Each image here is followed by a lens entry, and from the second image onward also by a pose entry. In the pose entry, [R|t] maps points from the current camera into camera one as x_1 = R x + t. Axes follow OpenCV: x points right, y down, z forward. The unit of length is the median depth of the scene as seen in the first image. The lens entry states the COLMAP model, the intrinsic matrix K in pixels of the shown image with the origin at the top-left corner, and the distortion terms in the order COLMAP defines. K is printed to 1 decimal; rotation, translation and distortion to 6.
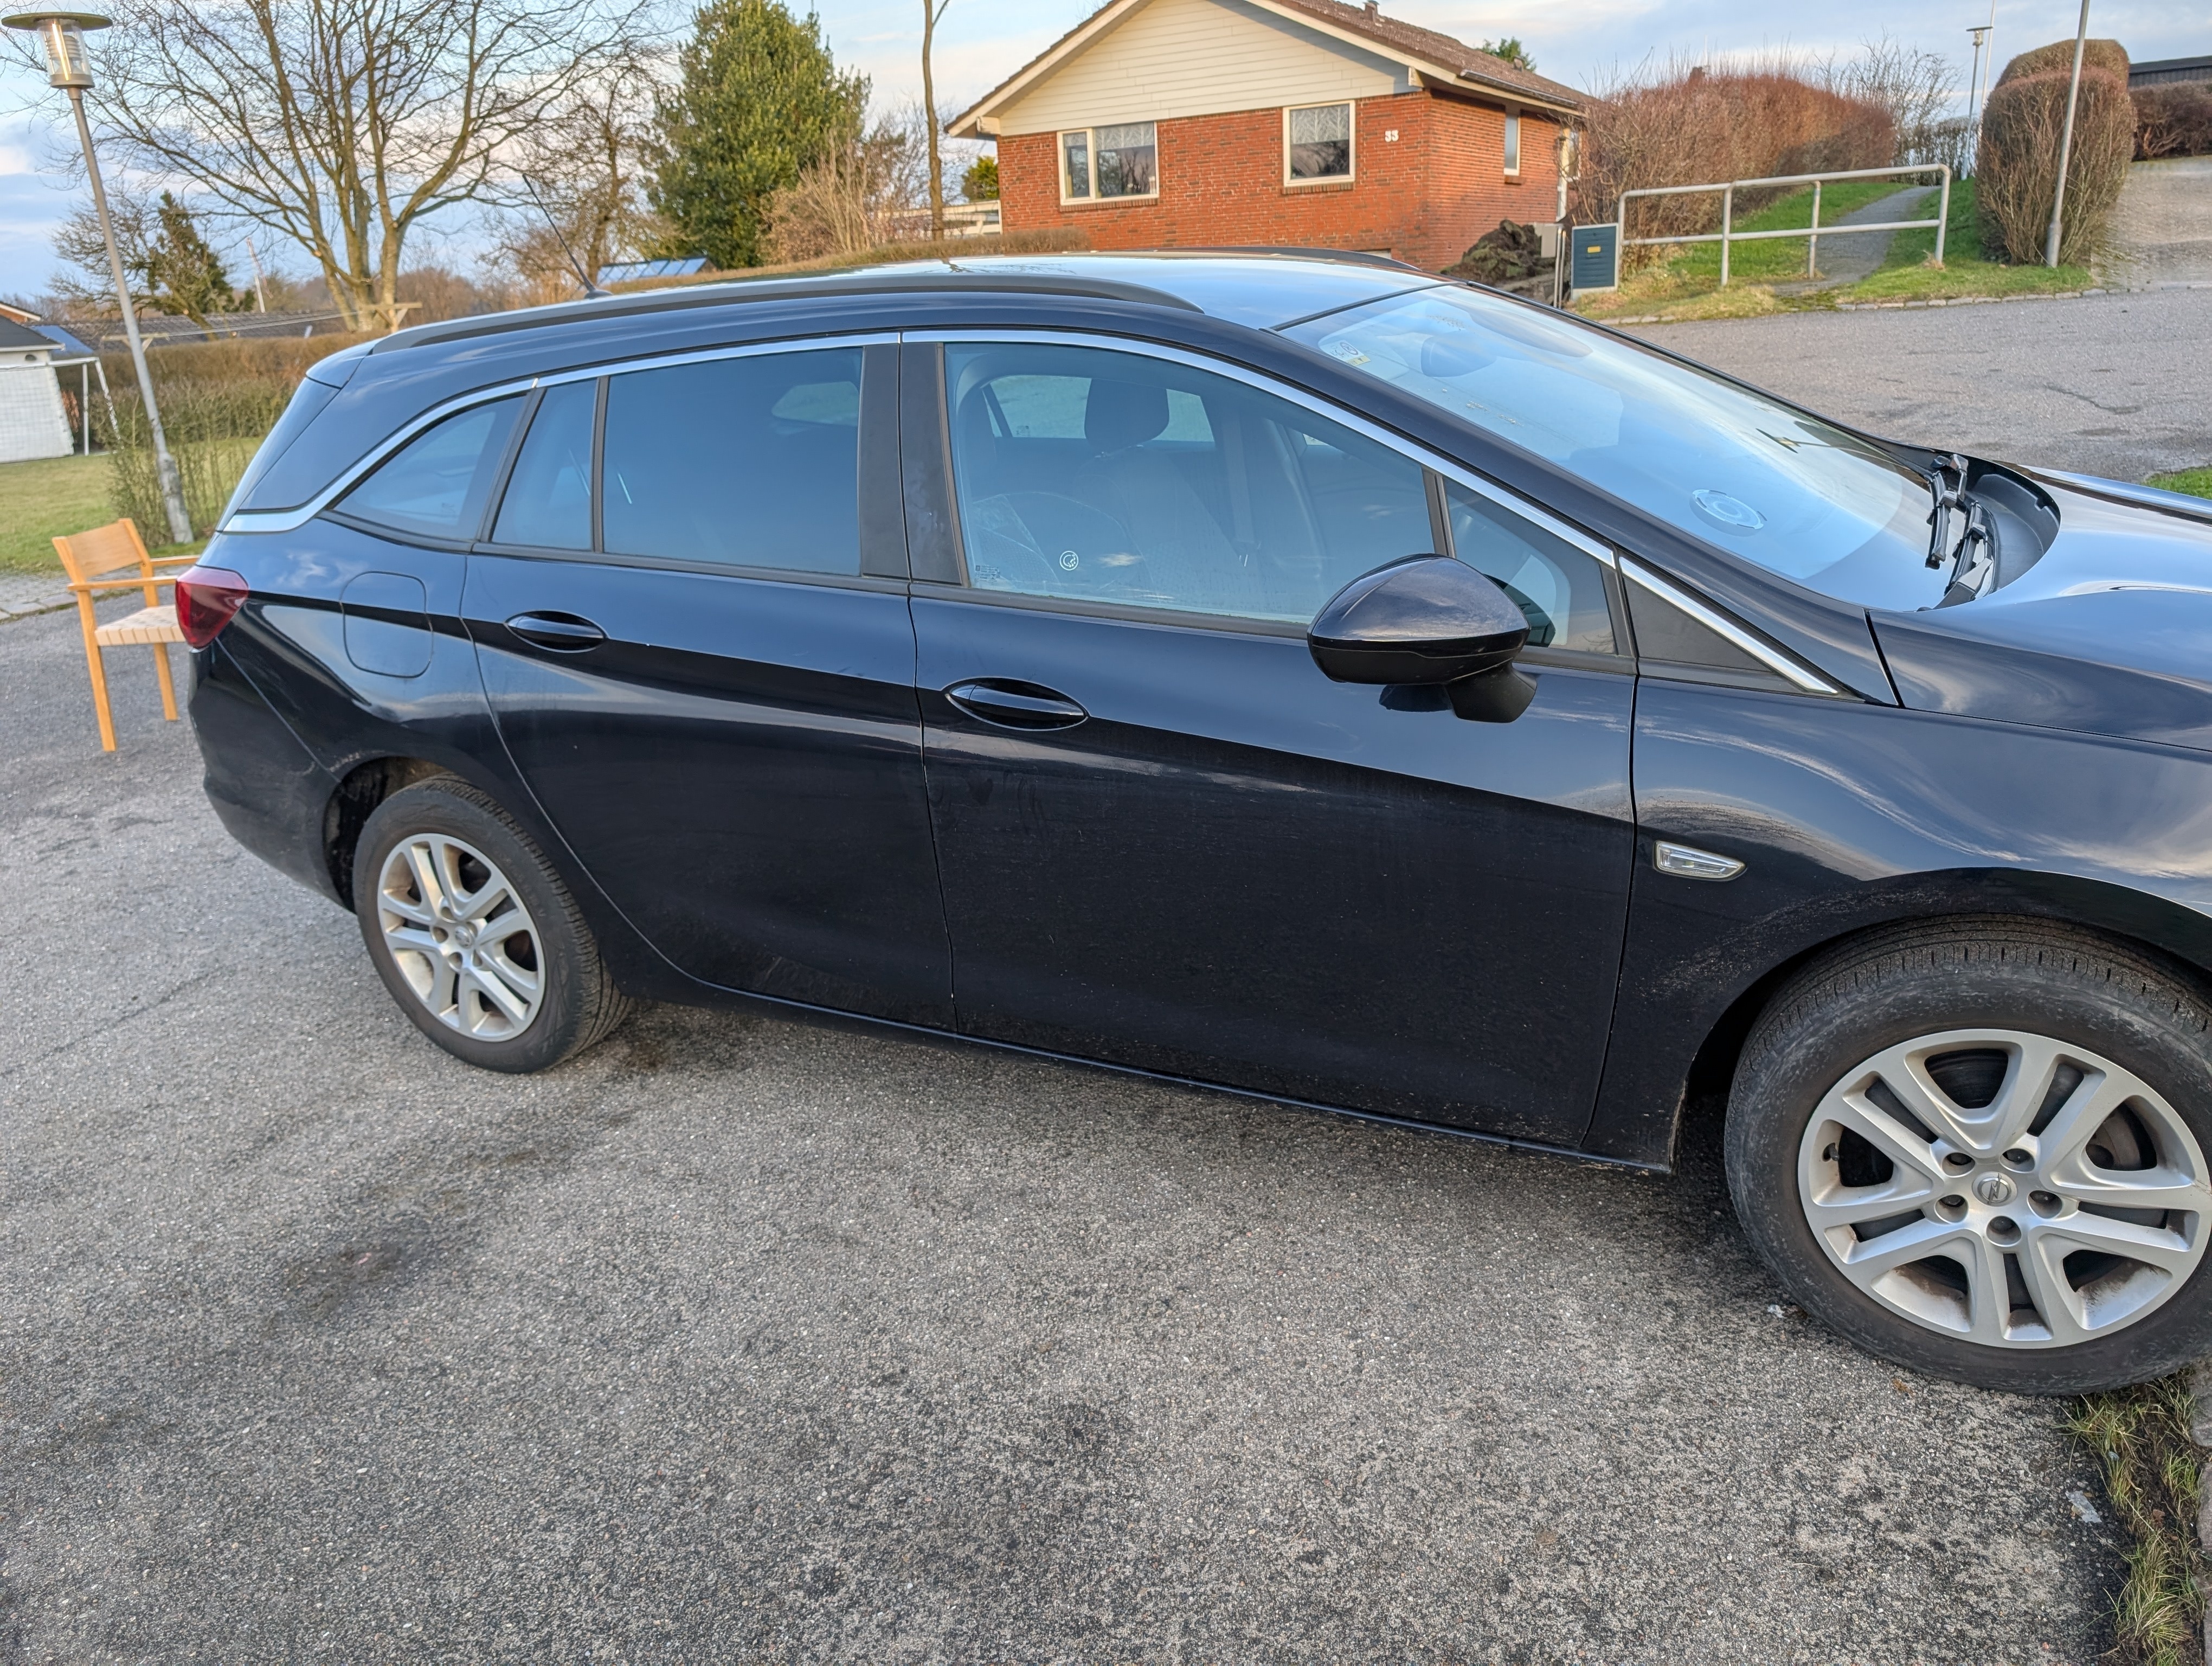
lens RADIAL K [[1550.9, 0, 1113.4], [0, 1550.9, 839.0], [0, 0, 1]] dist [0.009780, -0.003097]
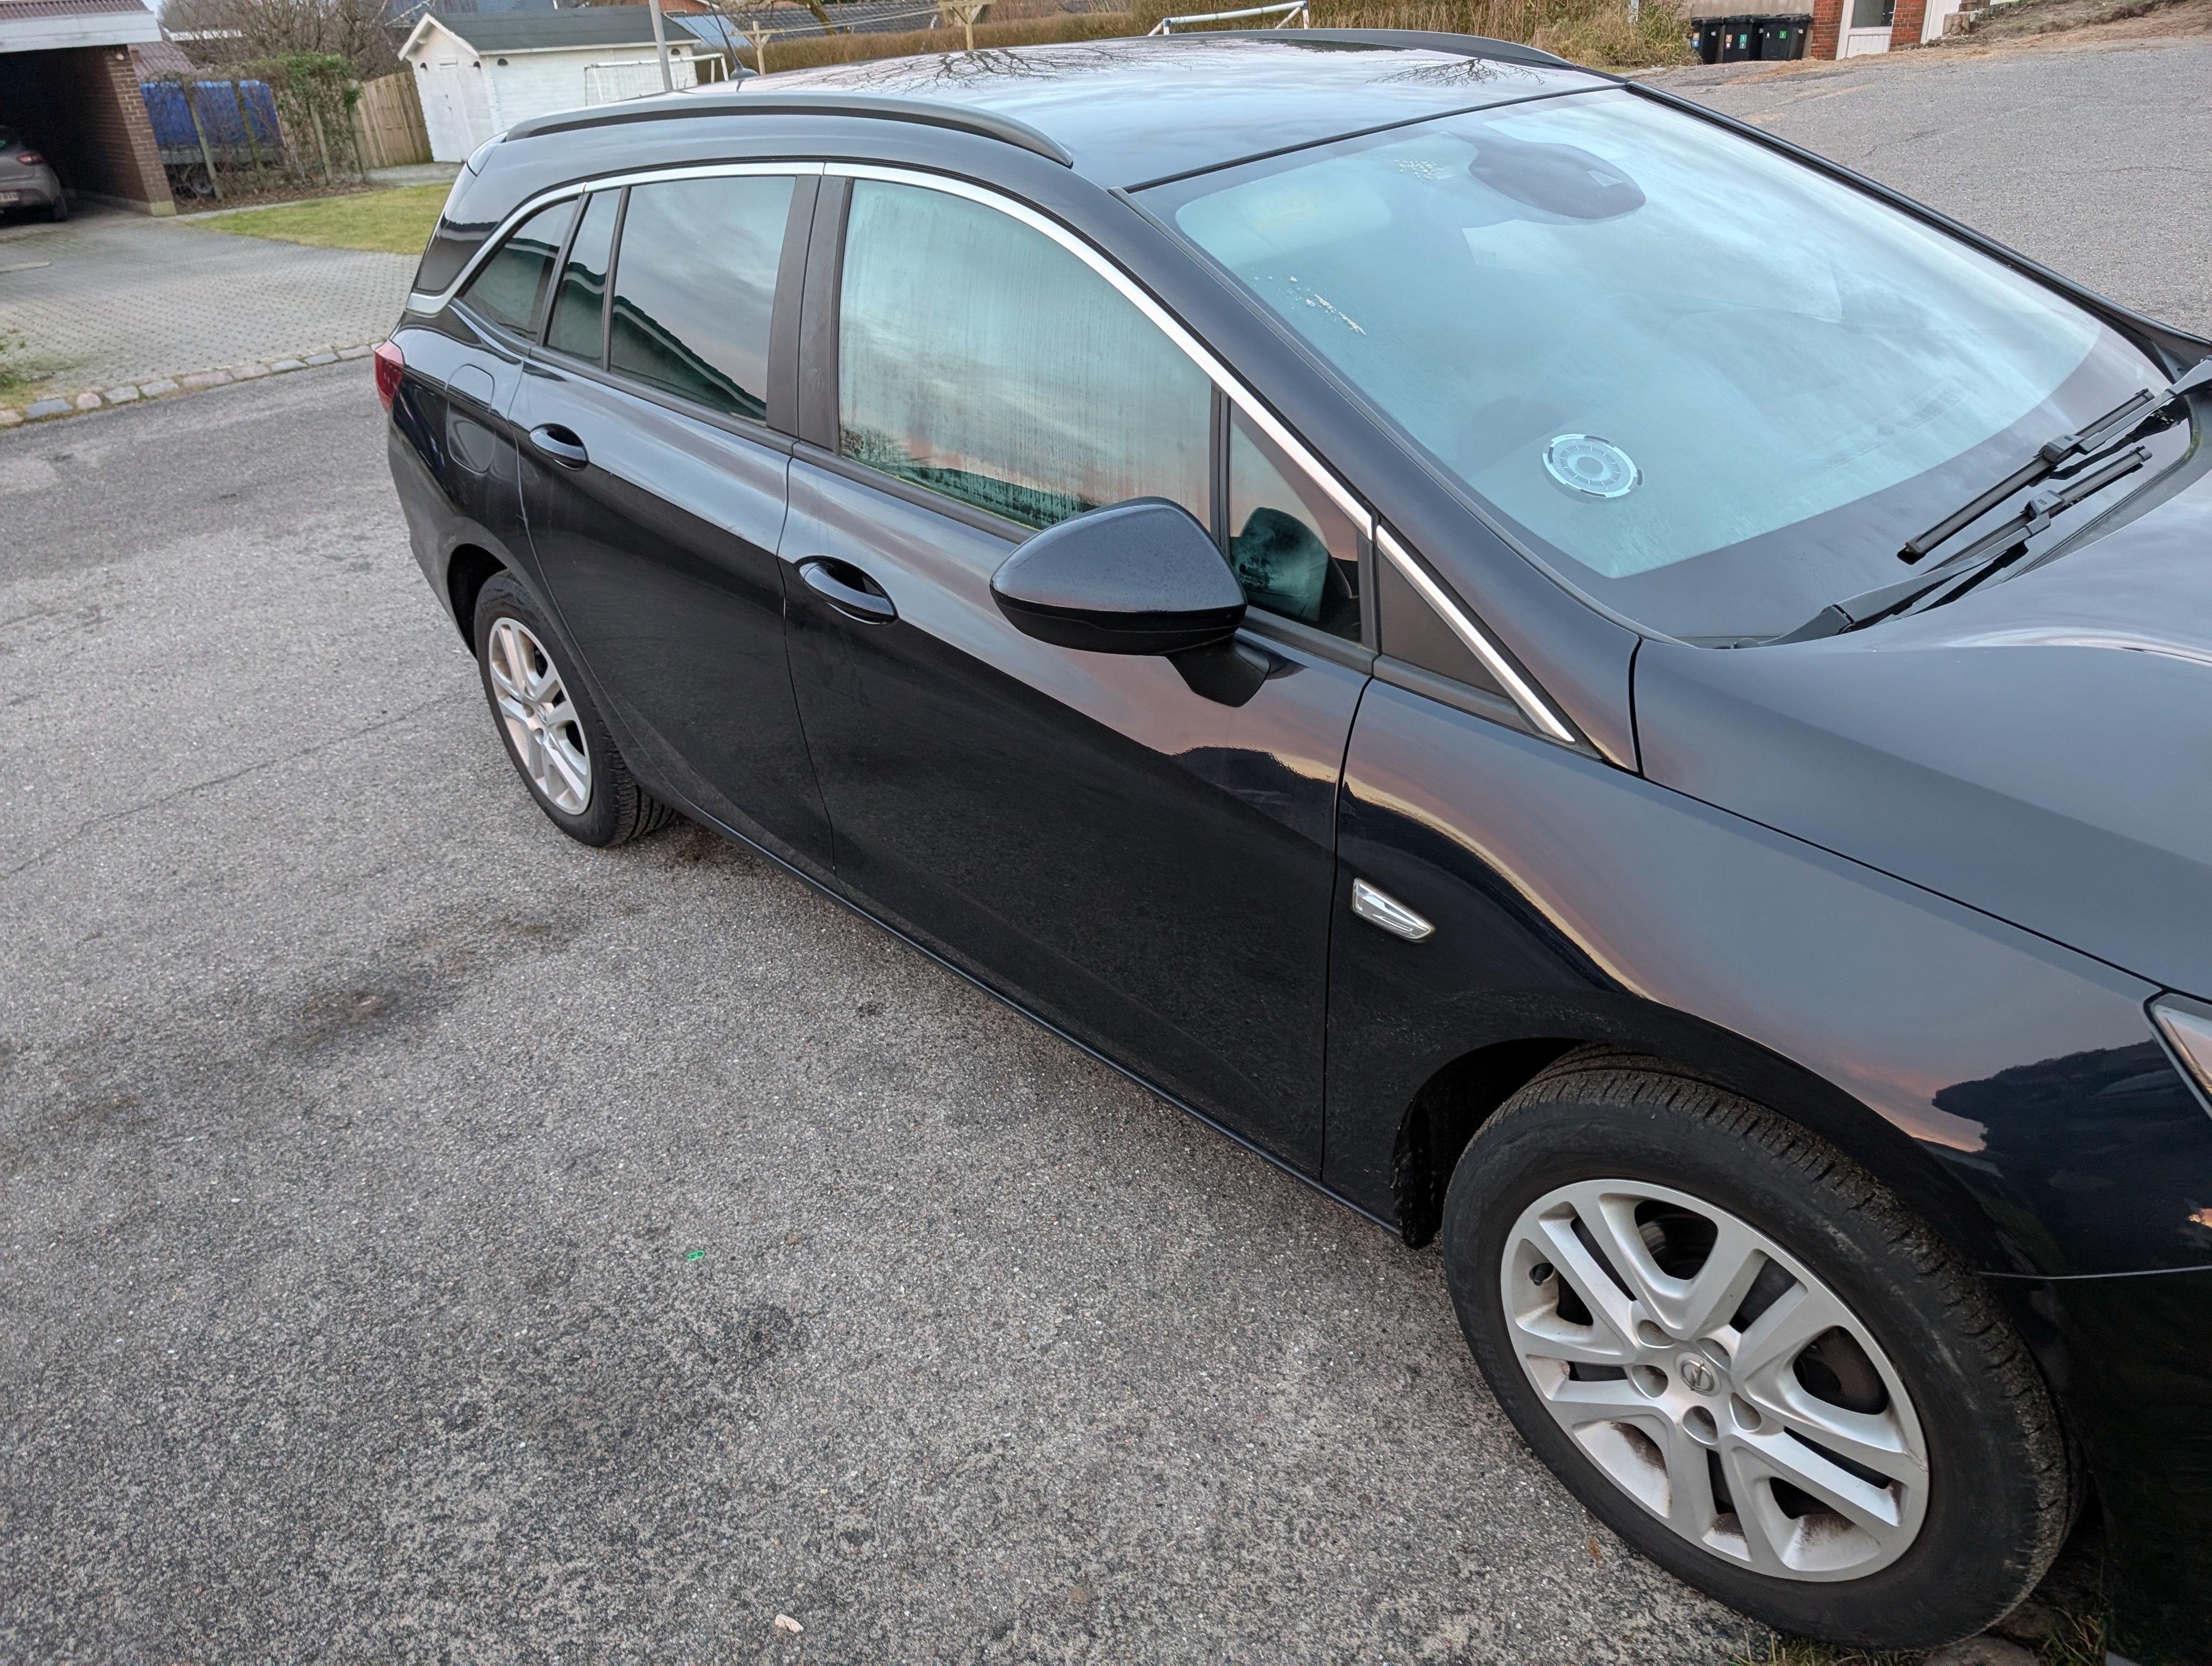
lens RADIAL K [[1550.9, 0, 1104.1], [0, 1550.9, 823.4], [0, 0, 1]] dist [0.009780, -0.003097]
pose [[0.936463, 0.162466, -0.310871, 0.464322], [-0.110816, 0.977907, 0.177249, -0.154886], [0.332800, -0.131537, 0.933778, 0.179981]]
